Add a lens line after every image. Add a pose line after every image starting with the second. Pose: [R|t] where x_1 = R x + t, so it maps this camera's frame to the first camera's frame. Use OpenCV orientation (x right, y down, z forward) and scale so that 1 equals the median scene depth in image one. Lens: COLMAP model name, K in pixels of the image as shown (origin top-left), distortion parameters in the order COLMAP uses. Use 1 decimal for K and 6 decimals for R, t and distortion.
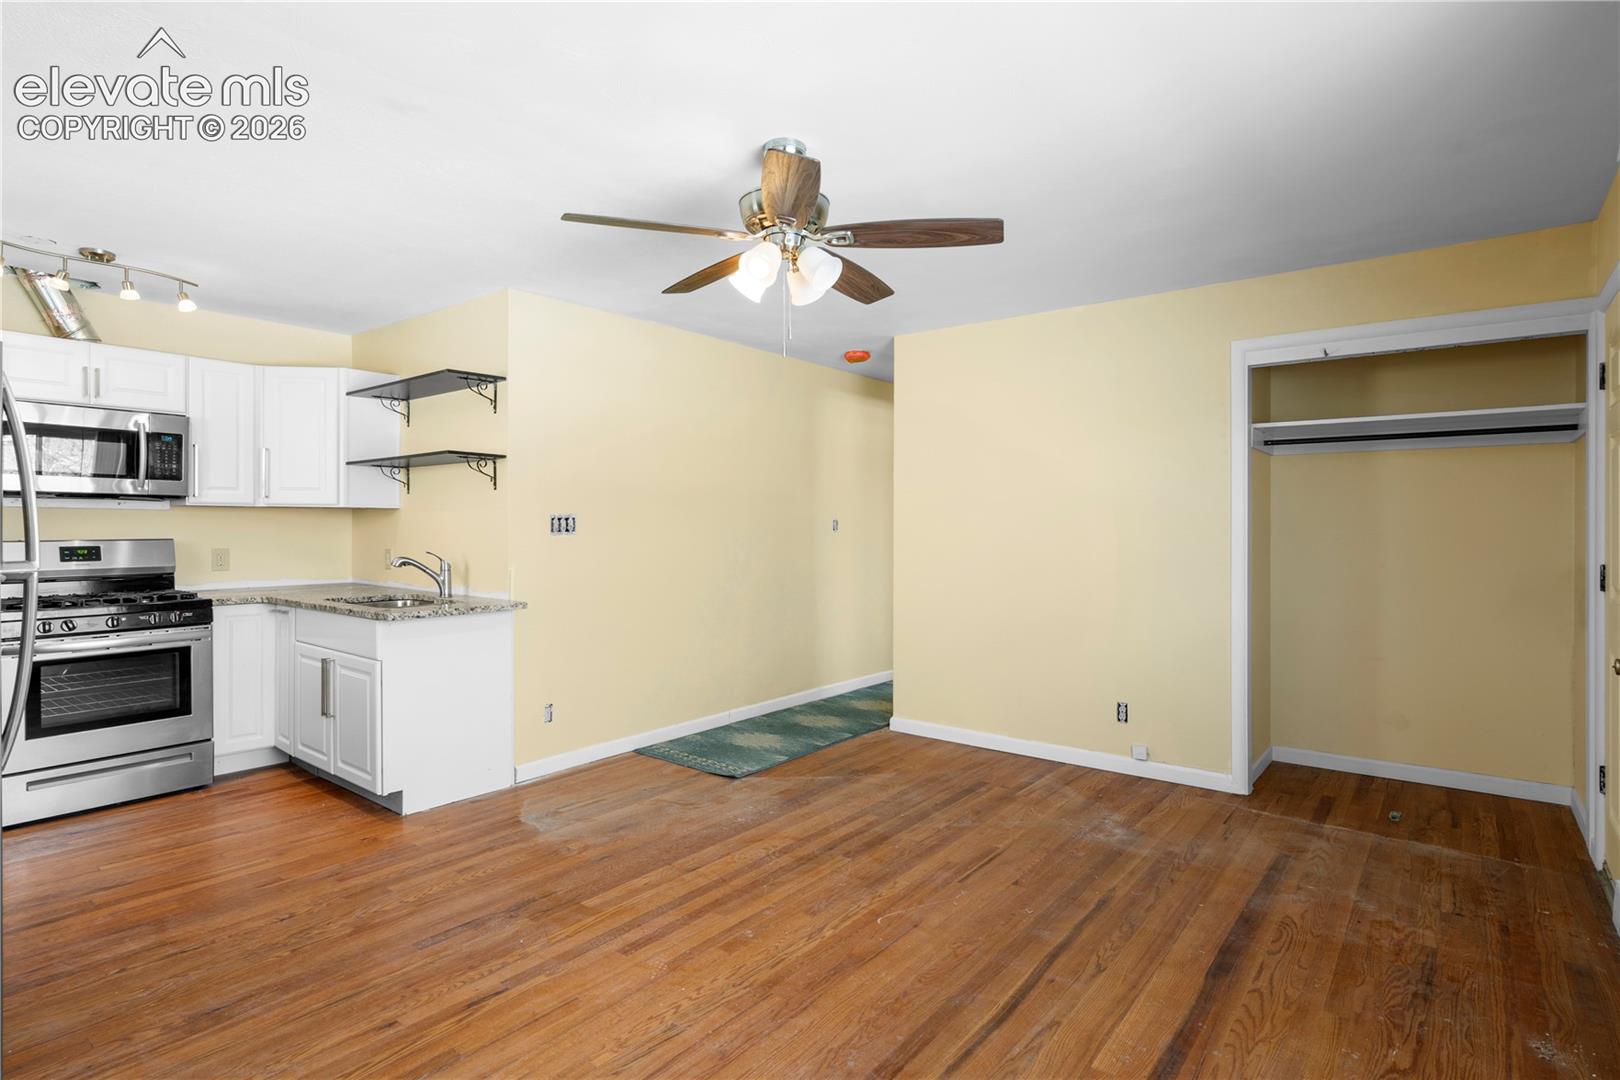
lens RADIAL K [[835.3, 0, 808.9], [0, 835.3, 526.2], [0, 0, 1]] dist [0.002893, 0.000118]
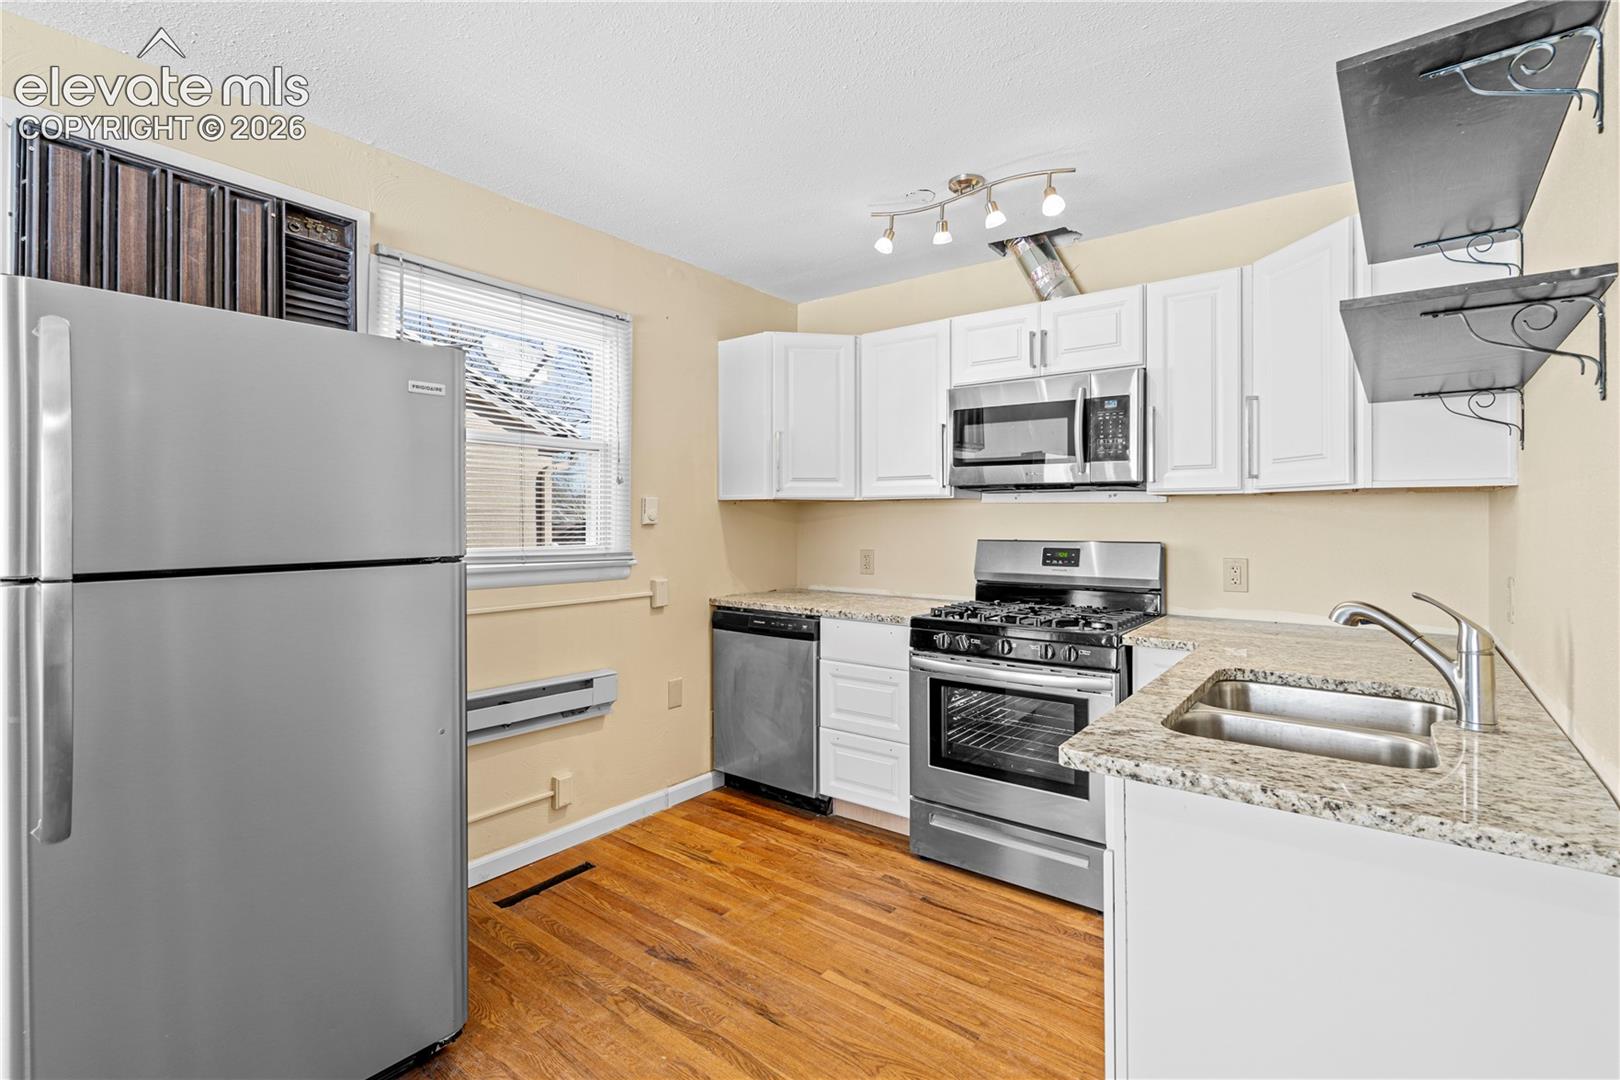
lens RADIAL K [[745.5, 0, 809.8], [0, 745.5, 516.8], [0, 0, 1]] dist [-0.001921, -0.000081]
pose [[0.009987, -0.007901, -0.999919, -0.108910], [-0.004800, 0.999957, -0.007949, -0.000239], [0.999939, 0.004879, 0.009948, 0.639685]]
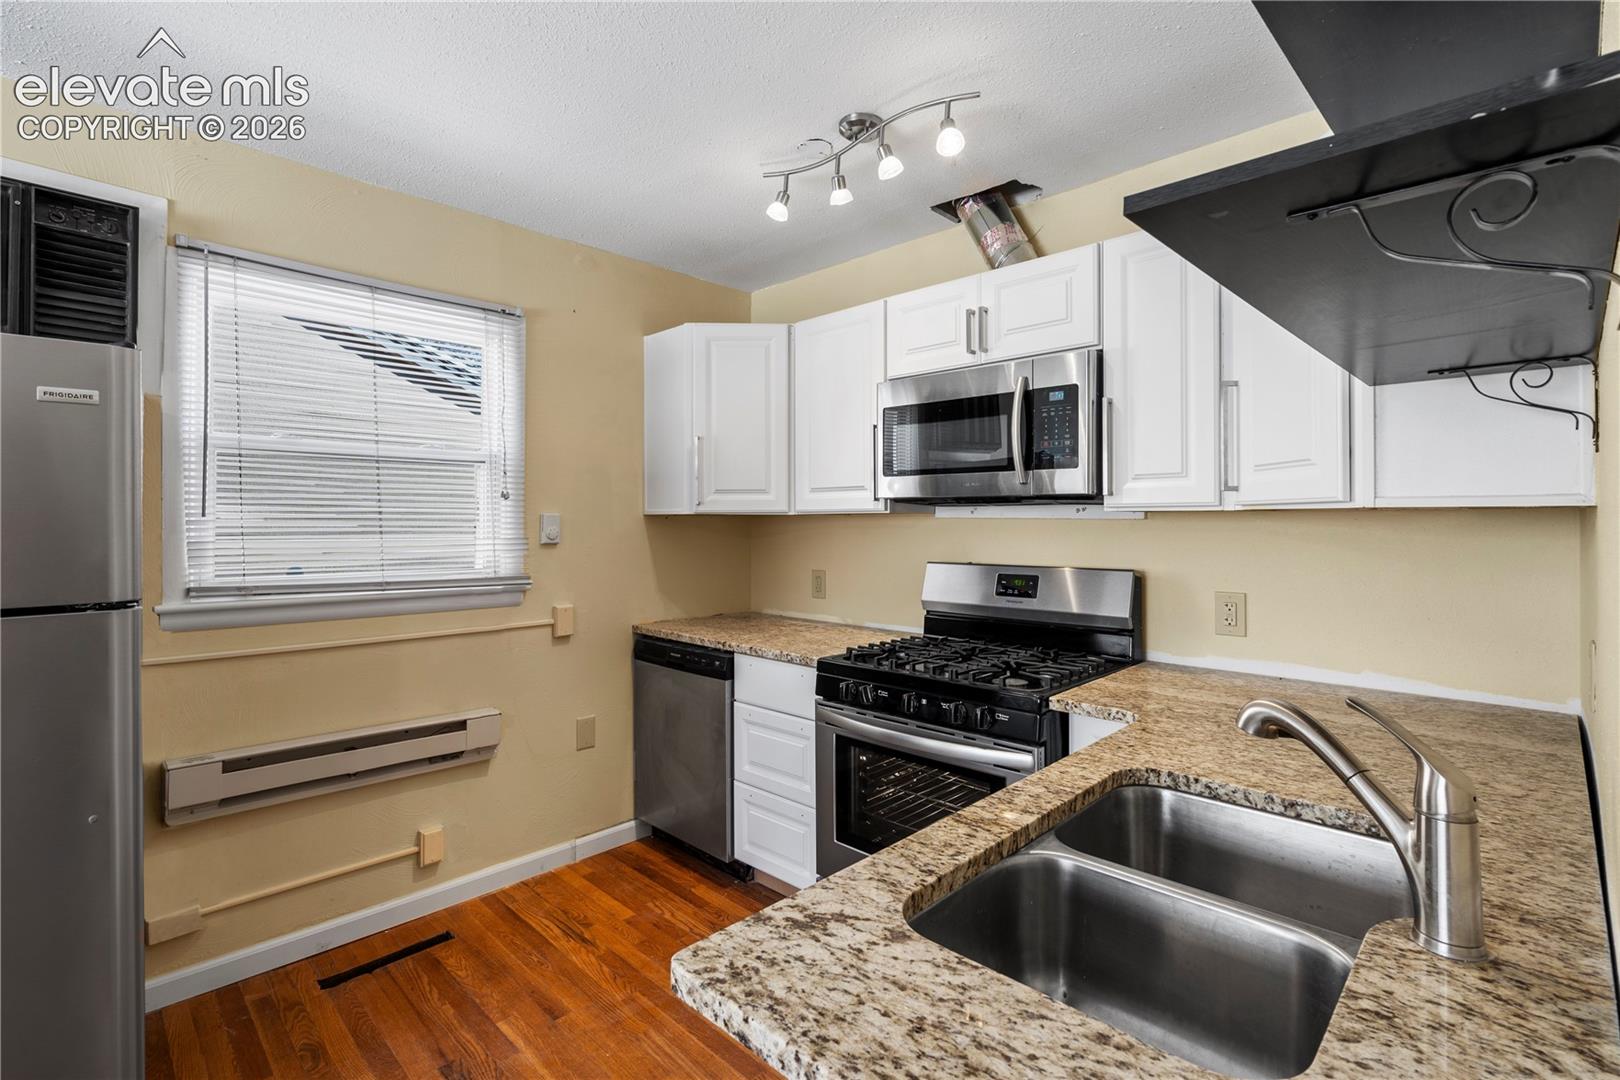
lens RADIAL K [[745.5, 0, 807.6], [0, 745.5, 518.7], [0, 0, 1]] dist [-0.002254, -0.000212]
pose [[-0.111066, -0.007439, -0.993785, -0.212186], [-0.002552, 0.999971, -0.007200, -0.014587], [0.993810, 0.001736, -0.111081, 0.774770]]
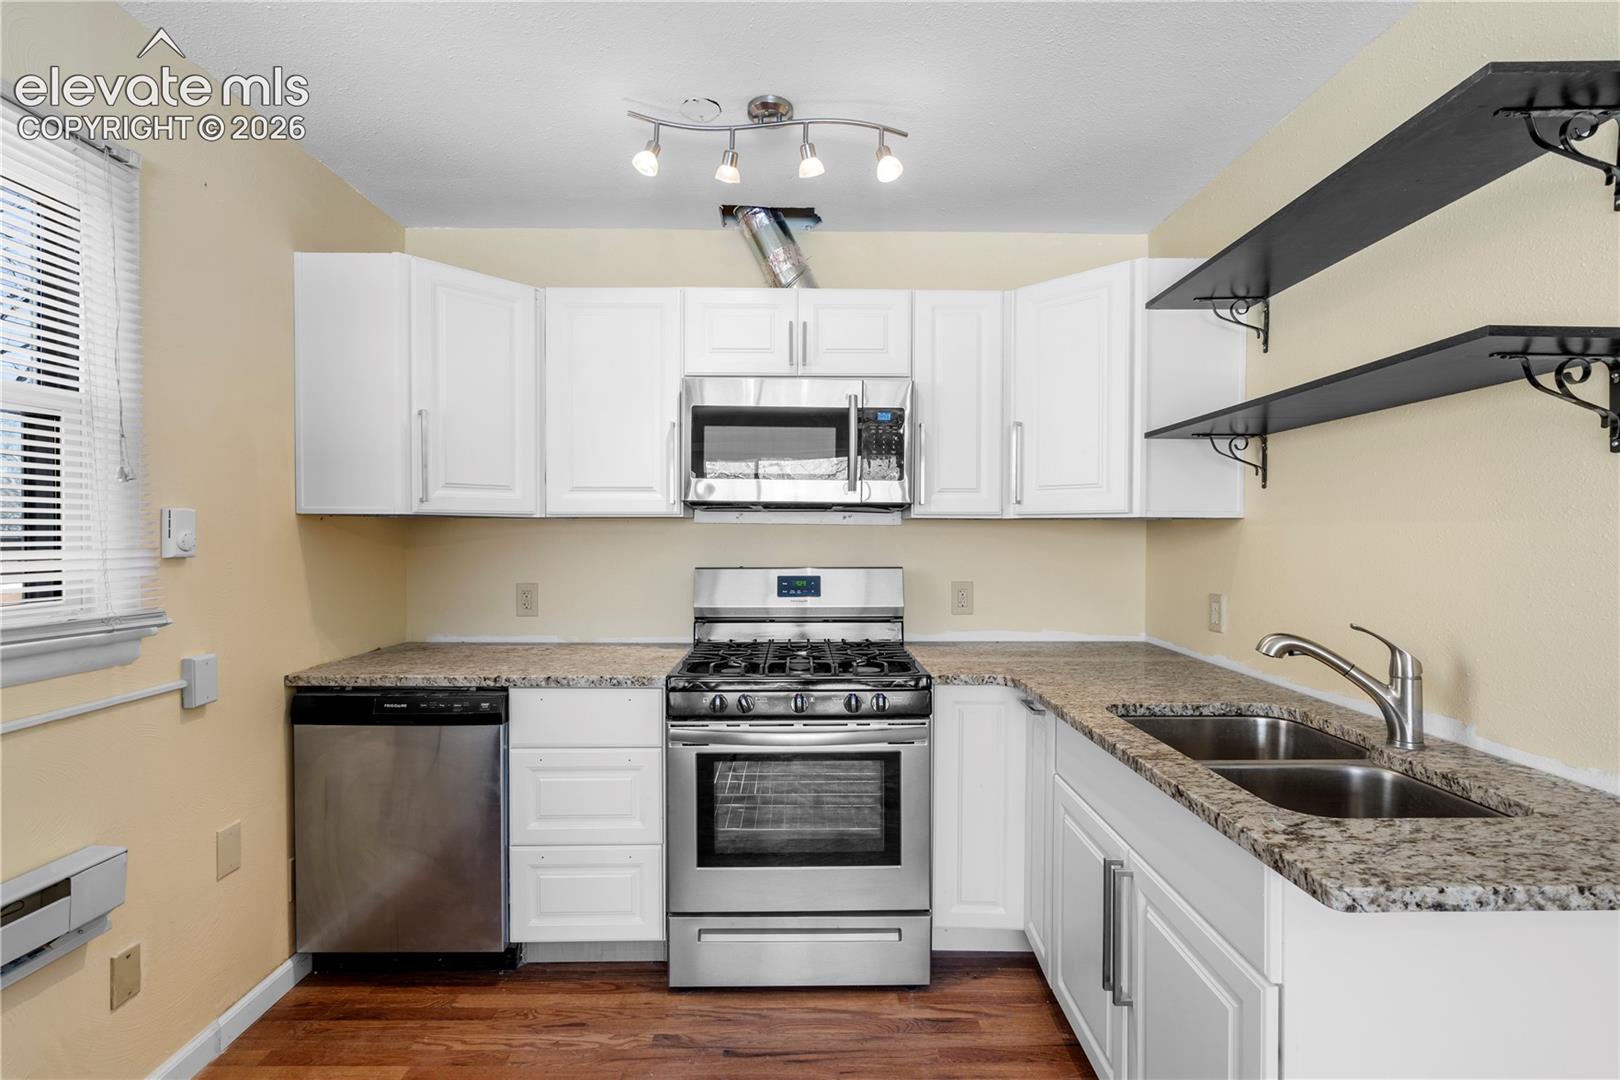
lens RADIAL K [[745.0, 0, 809.1], [0, 745.0, 544.9], [0, 0, 1]] dist [-0.001828, 0.000163]
pose [[0.628947, 0.010458, -0.777378, -0.305506], [-0.002626, 0.999932, 0.011327, -0.009257], [0.777444, -0.005083, 0.628932, 0.512597]]
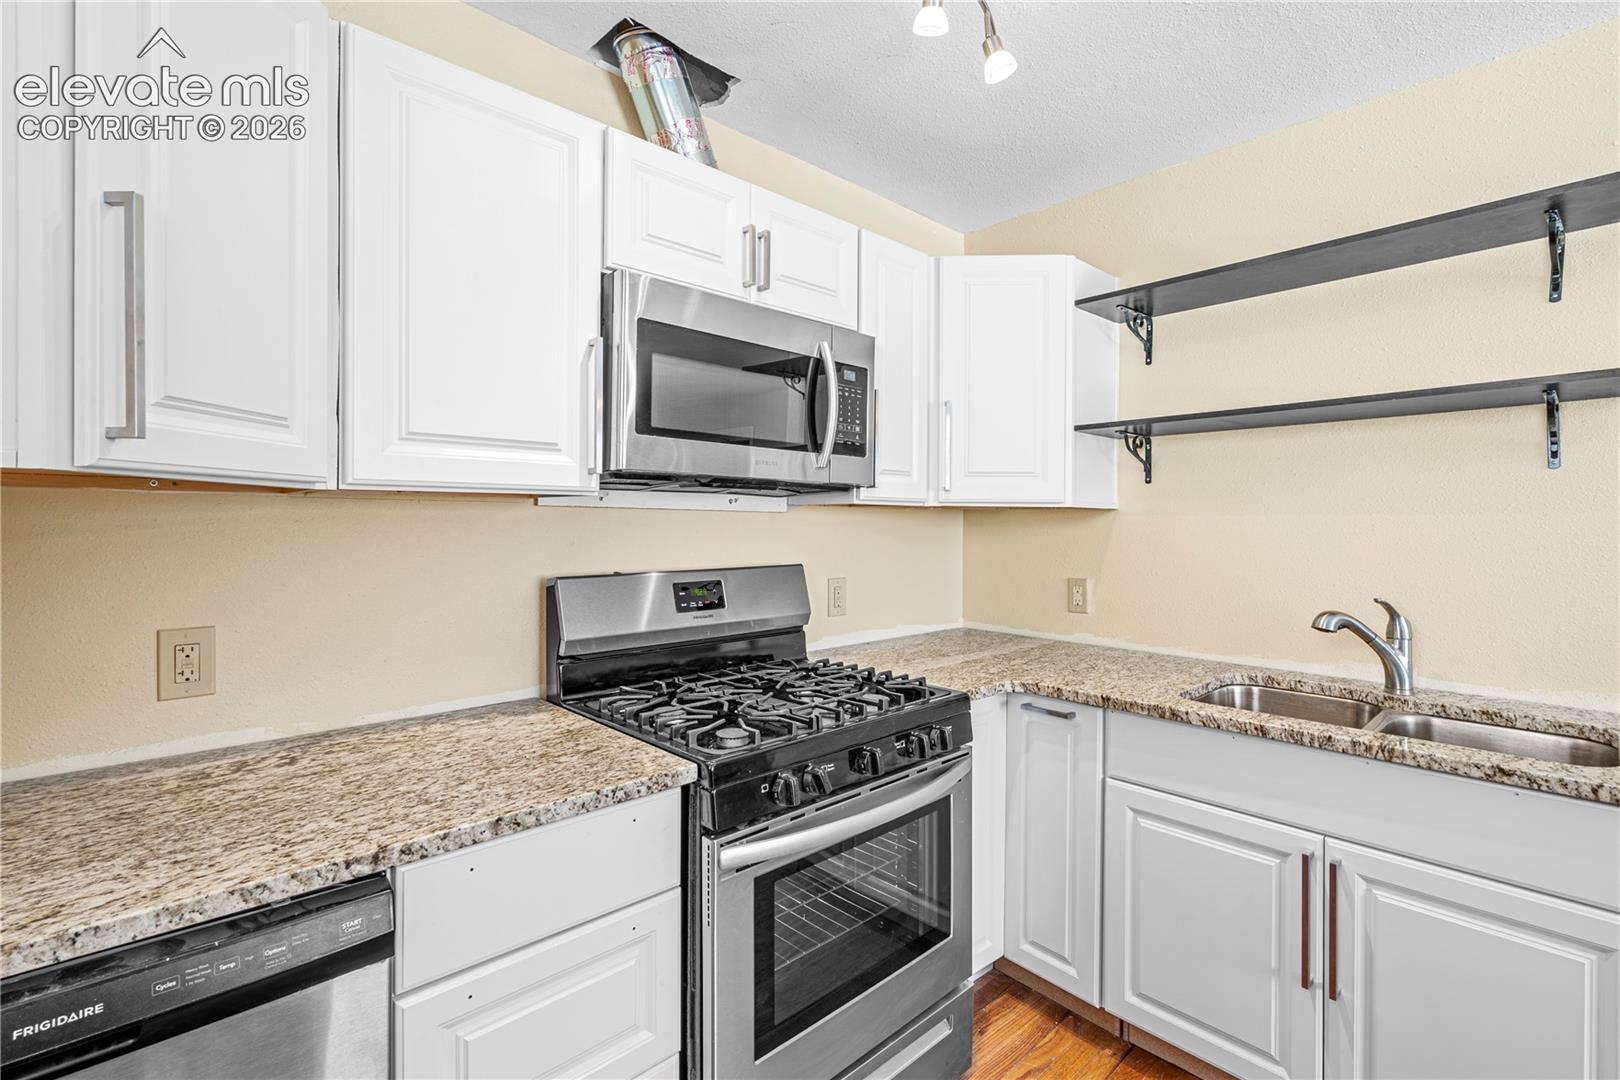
lens RADIAL K [[738.0, 0, 807.8], [0, 738.0, 525.7], [0, 0, 1]] dist [0.000085, -0.000030]
pose [[0.988243, 0.000200, -0.152890, -0.630440], [-0.000247, 1.000000, -0.000289, -0.009754], [0.152890, 0.000324, 0.988243, 0.472598]]
